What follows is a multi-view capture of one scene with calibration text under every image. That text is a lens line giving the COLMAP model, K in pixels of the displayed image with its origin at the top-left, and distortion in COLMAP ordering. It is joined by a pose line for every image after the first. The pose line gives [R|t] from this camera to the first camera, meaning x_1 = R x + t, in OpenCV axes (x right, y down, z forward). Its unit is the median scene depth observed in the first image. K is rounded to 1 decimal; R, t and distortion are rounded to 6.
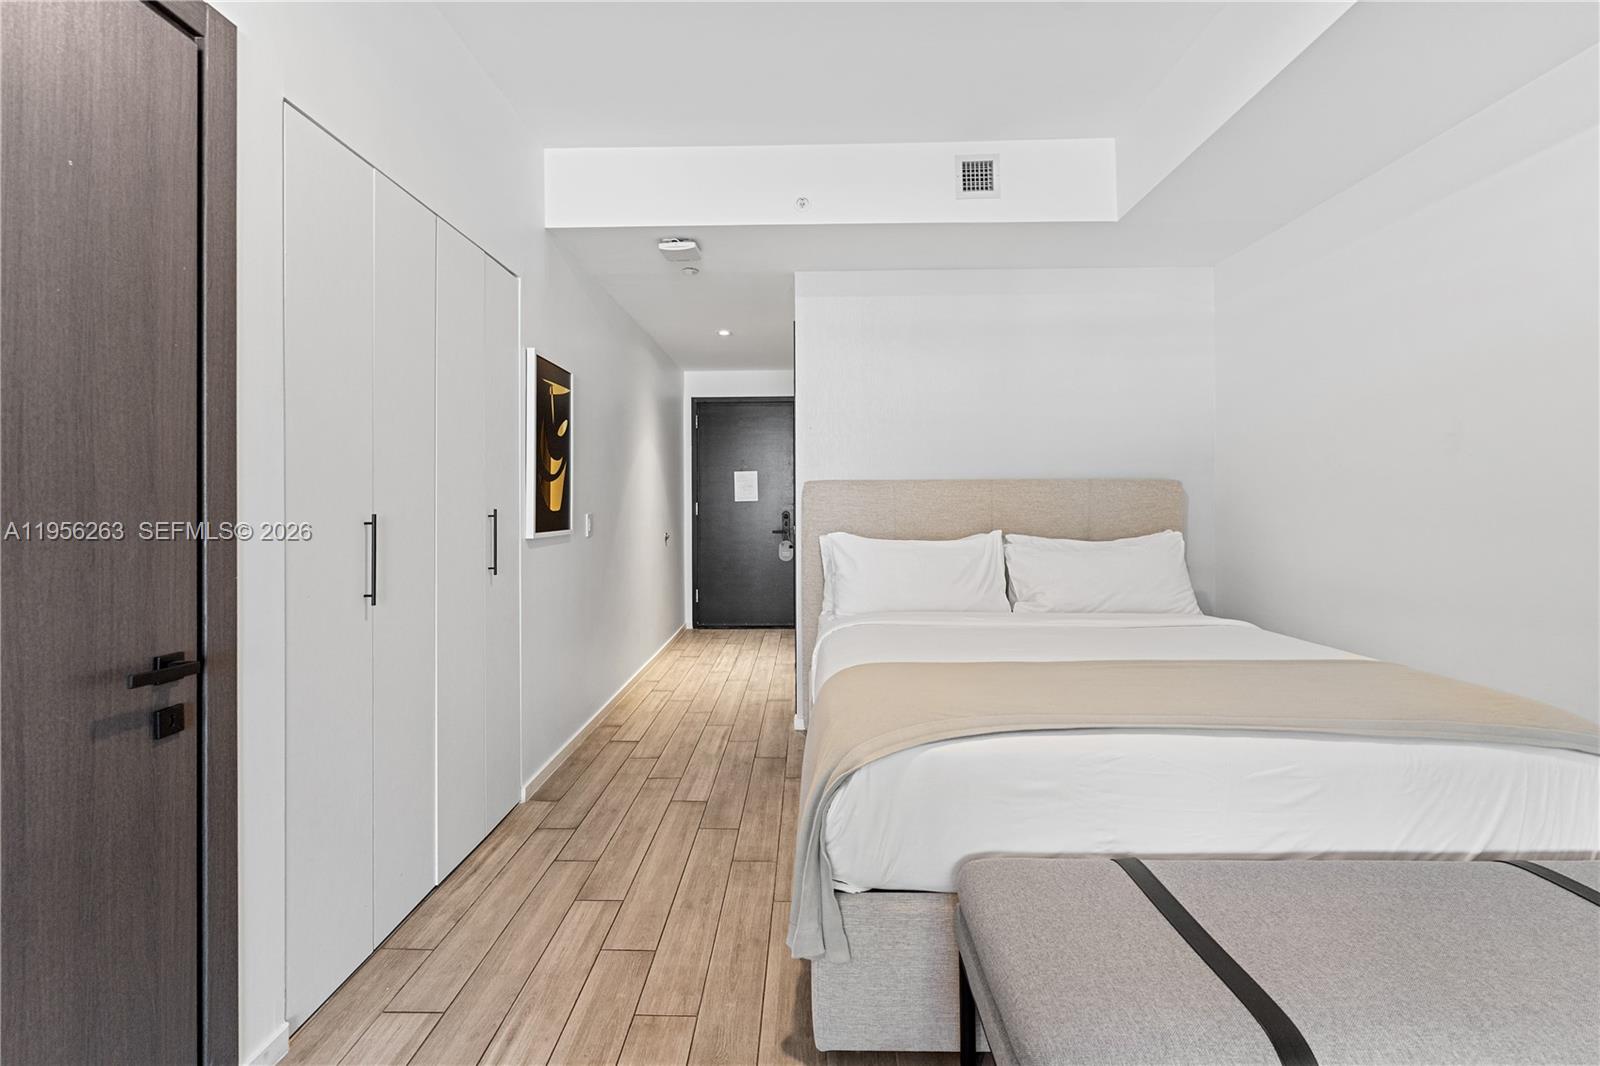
lens RADIAL K [[664.0, 0, 793.6], [0, 664.0, 498.5], [0, 0, 1]] dist [-0.002285, 0.000275]
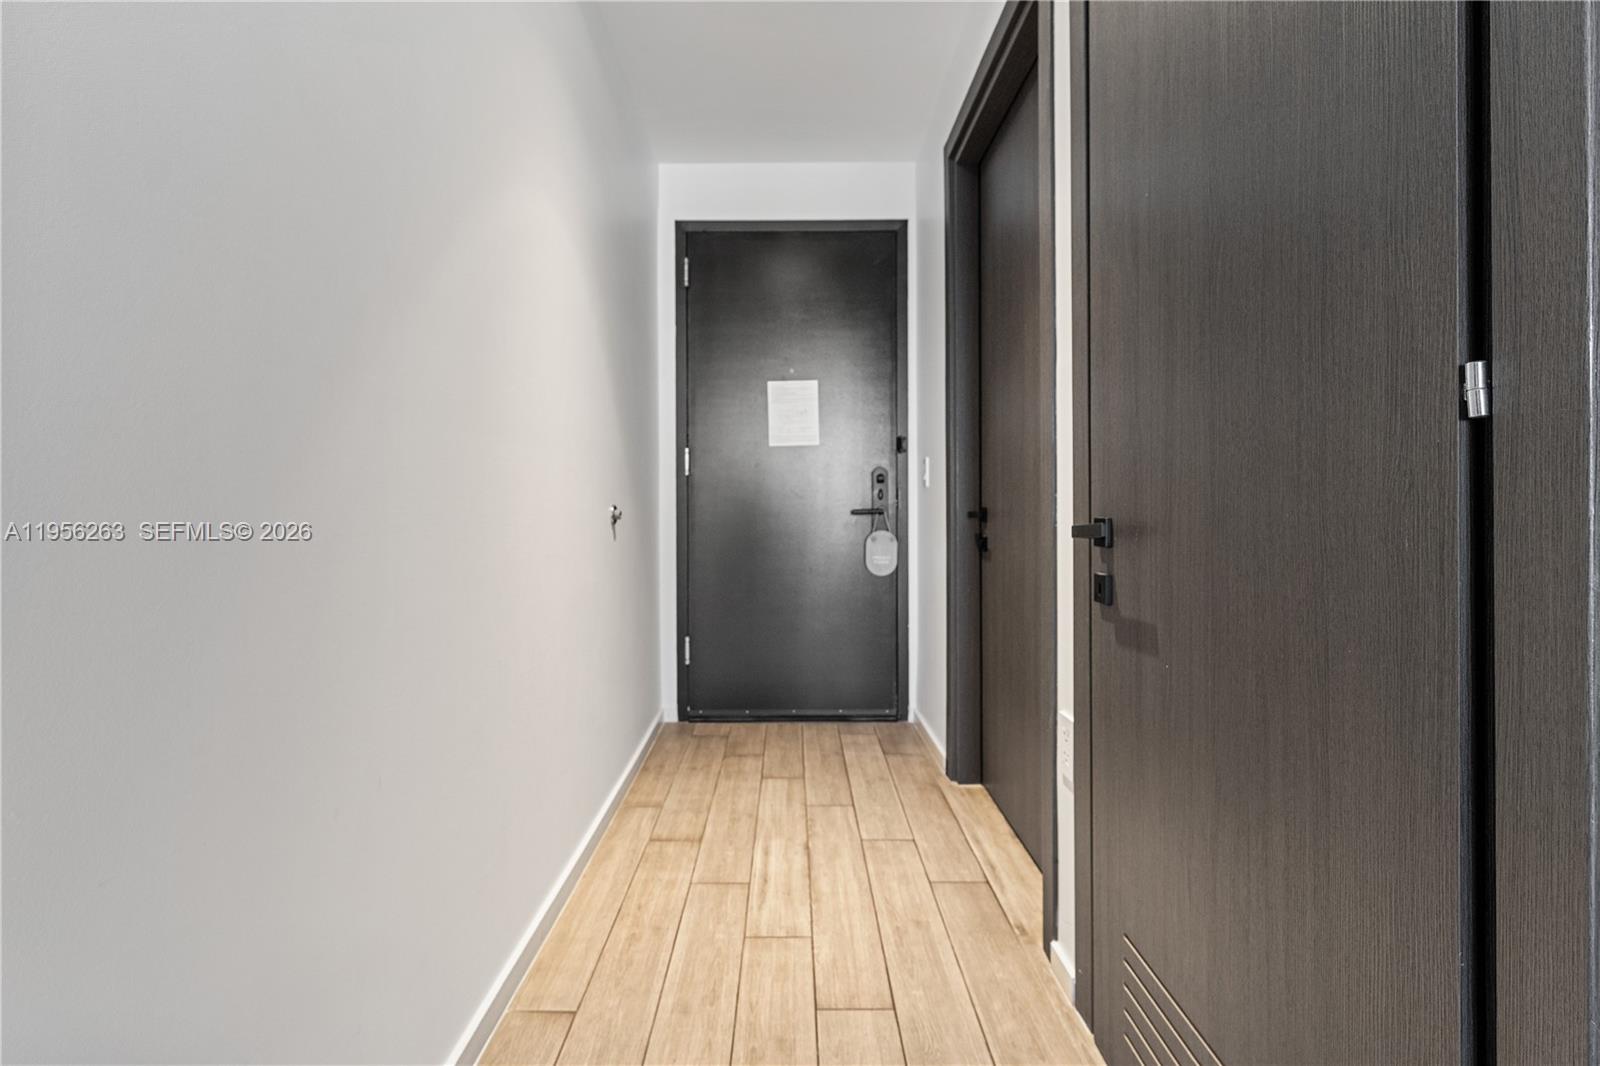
lens RADIAL K [[710.2, 0, 788.3], [0, 710.2, 504.6], [0, 0, 1]] dist [0.000740, -0.001184]
pose [[0.999749, 0.001777, 0.022348, -0.168499], [-0.001936, 0.999973, 0.007109, 0.081357], [-0.022334, -0.007151, 0.999725, 0.986148]]
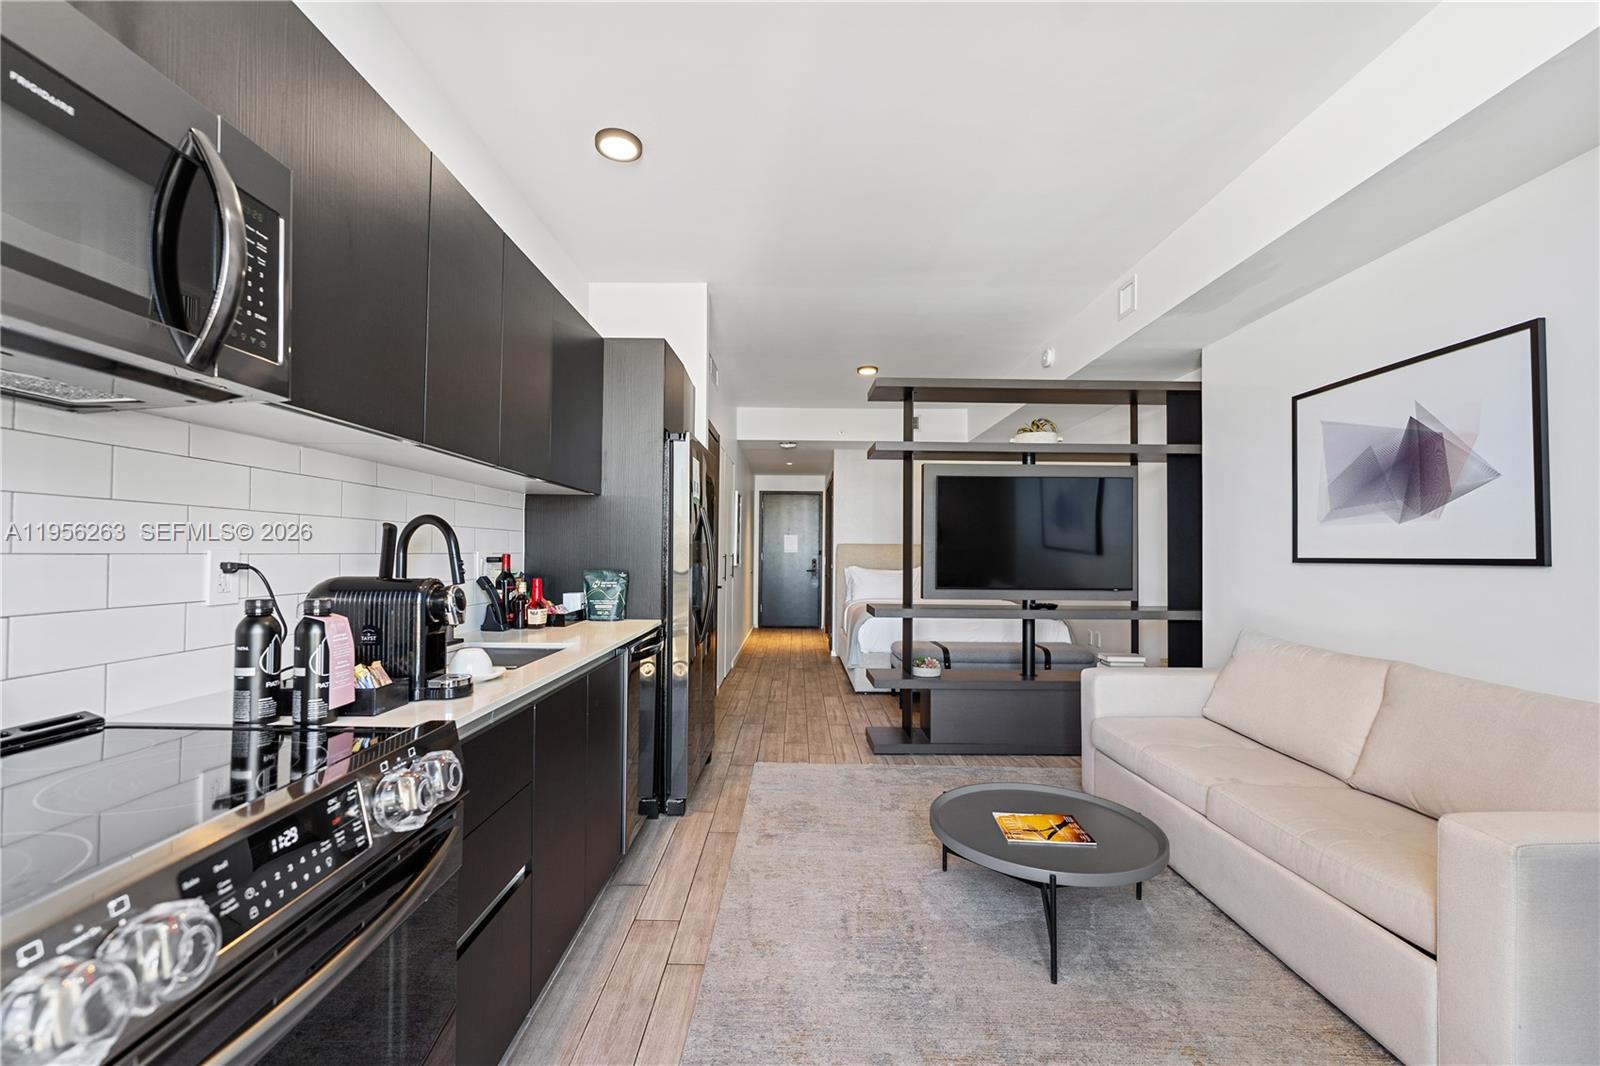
lens RADIAL K [[664.0, 0, 788.8], [0, 664.0, 539.8], [0, 0, 1]] dist [-0.002285, 0.000275]
pose [[0.999780, 0.016380, 0.013109, -0.194321], [-0.016166, 0.999738, -0.016213, -0.002006], [-0.013371, 0.015998, 0.999783, -1.350386]]
